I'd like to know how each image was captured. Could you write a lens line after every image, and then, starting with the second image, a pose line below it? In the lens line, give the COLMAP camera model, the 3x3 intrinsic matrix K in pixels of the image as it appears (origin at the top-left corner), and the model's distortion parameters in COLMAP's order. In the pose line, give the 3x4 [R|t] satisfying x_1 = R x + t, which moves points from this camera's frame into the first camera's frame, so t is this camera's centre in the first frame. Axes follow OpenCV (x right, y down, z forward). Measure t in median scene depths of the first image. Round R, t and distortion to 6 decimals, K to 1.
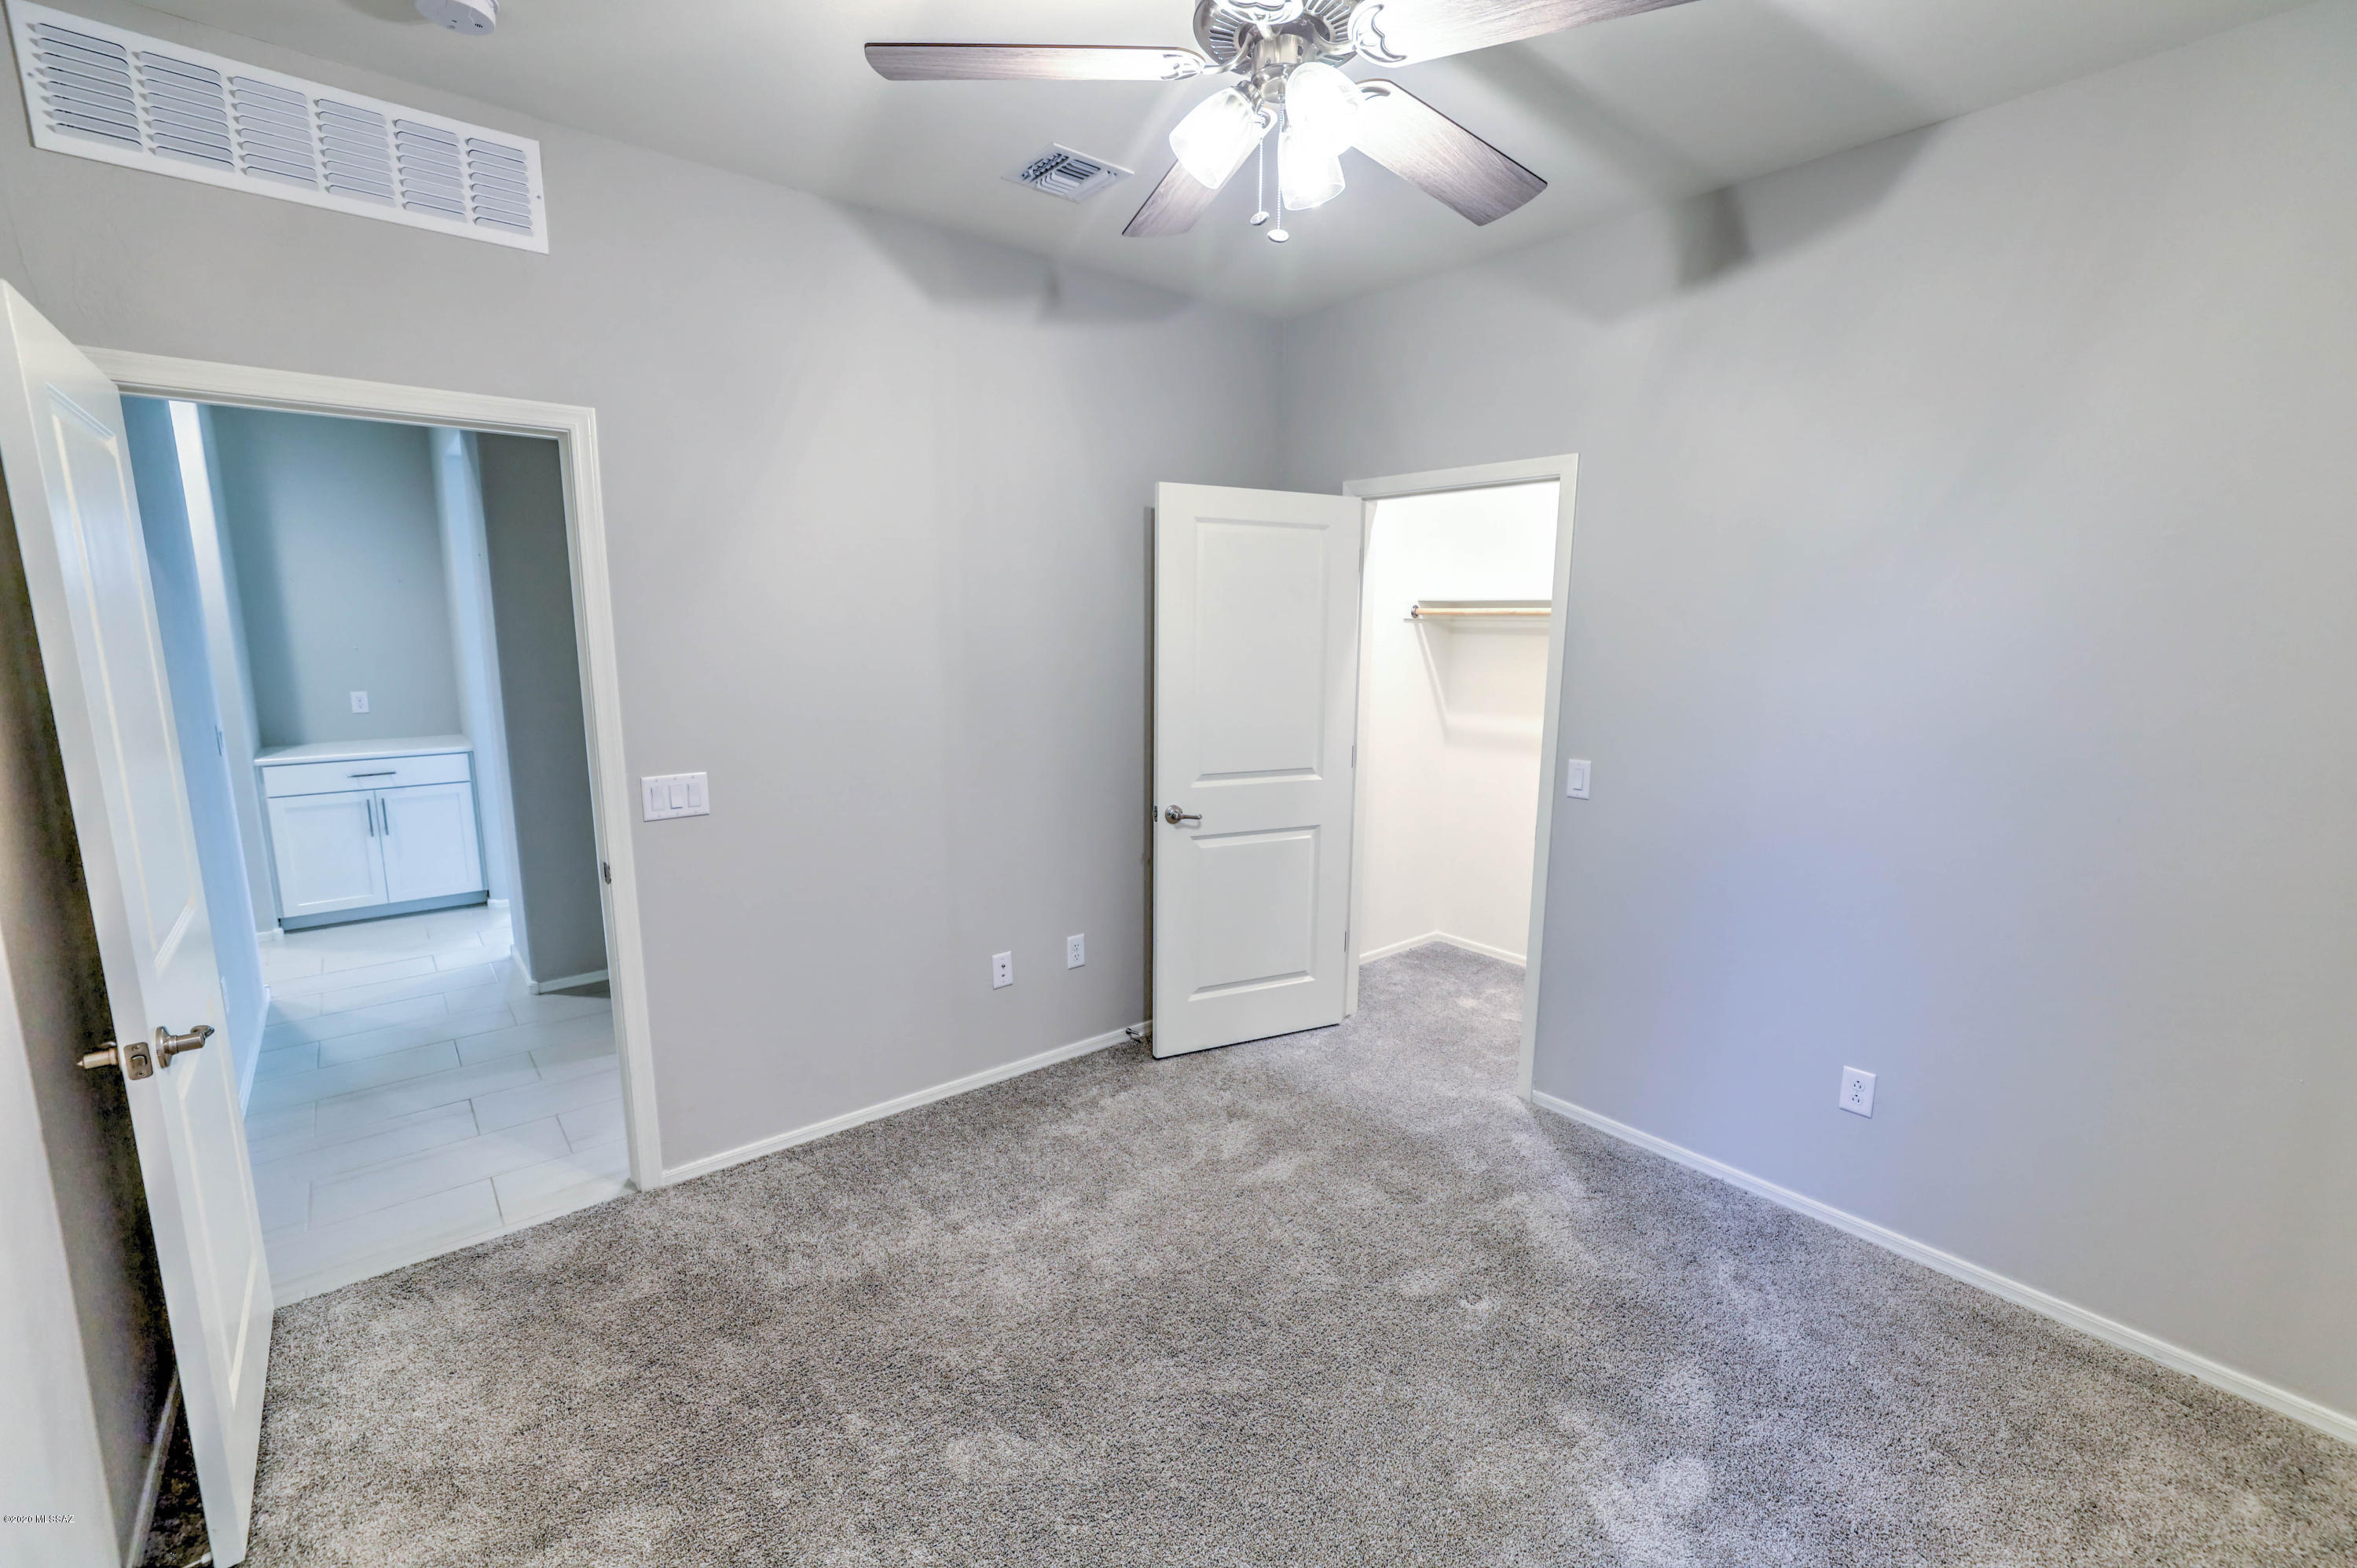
lens RADIAL K [[1006.7, 0, 1150.3], [0, 1006.7, 788.7], [0, 0, 1]] dist [-0.001388, 0.000794]
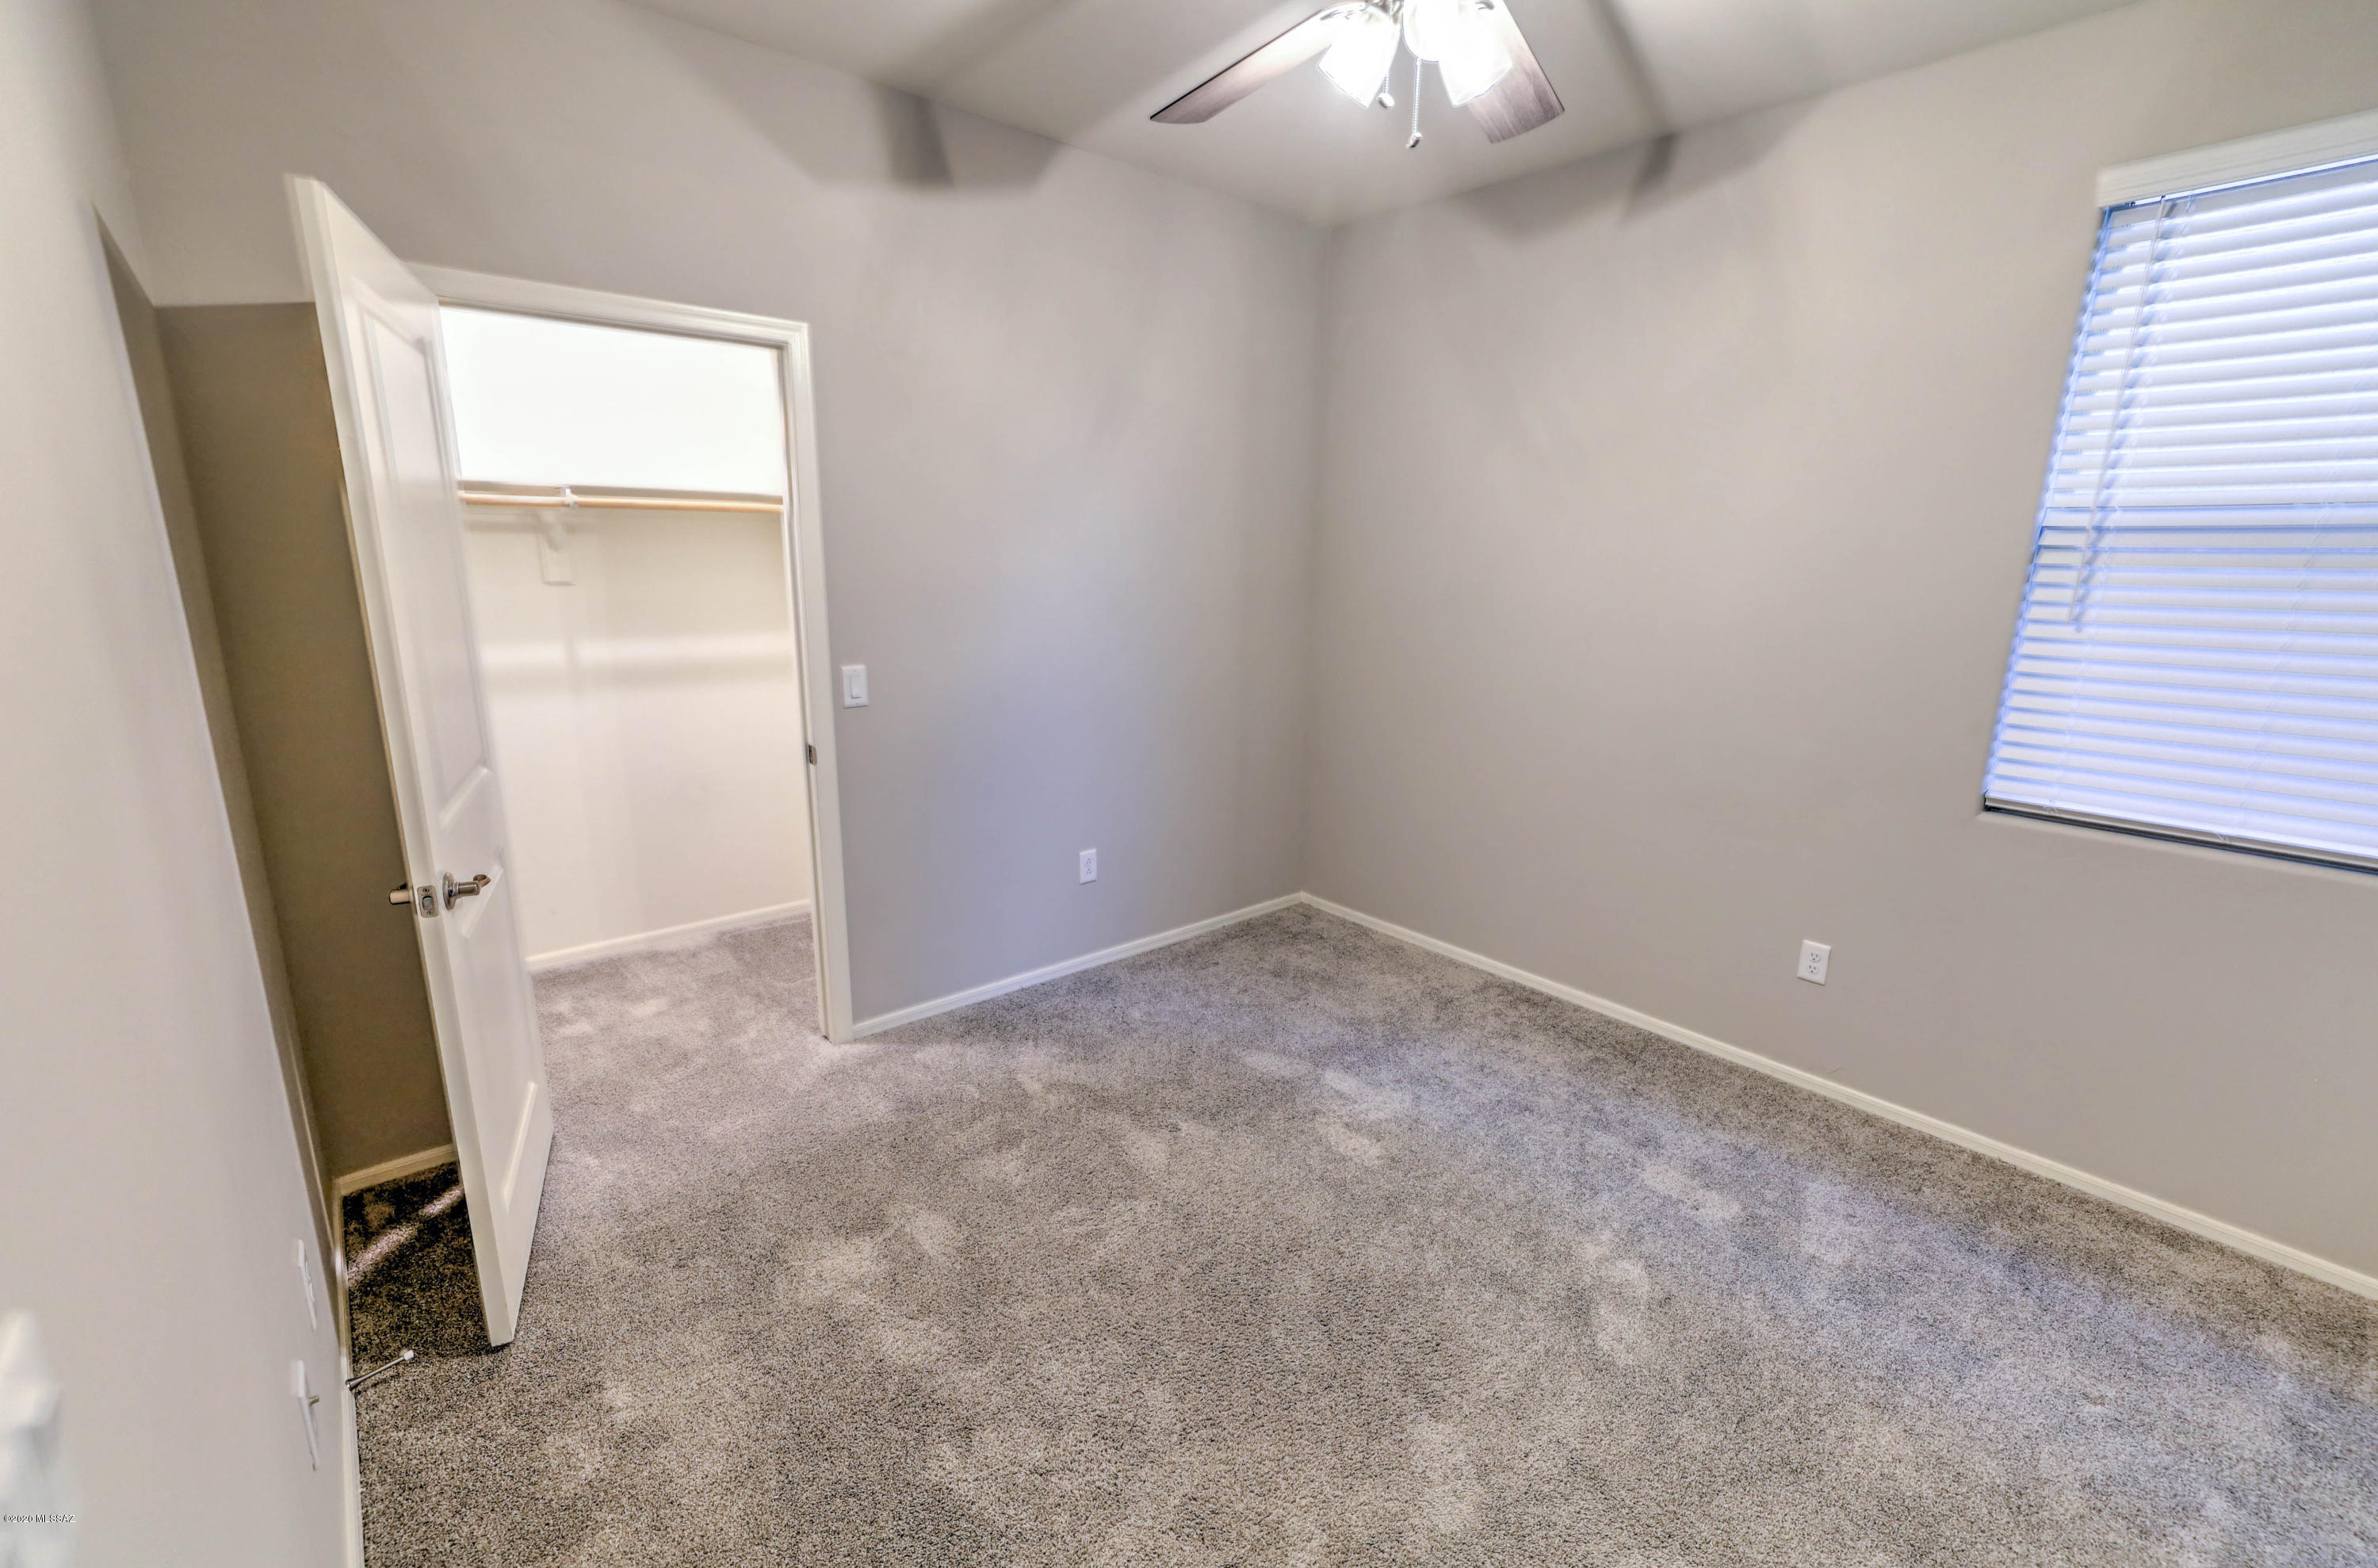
lens RADIAL K [[1030.3, 0, 1198.3], [0, 1030.3, 780.2], [0, 0, 1]] dist [-0.032477, 0.019927]
pose [[-0.037718, -0.238575, 0.970391, -0.575020], [0.155583, 0.957838, 0.241536, -0.114310], [-0.987103, 0.160086, 0.000991, 0.739081]]
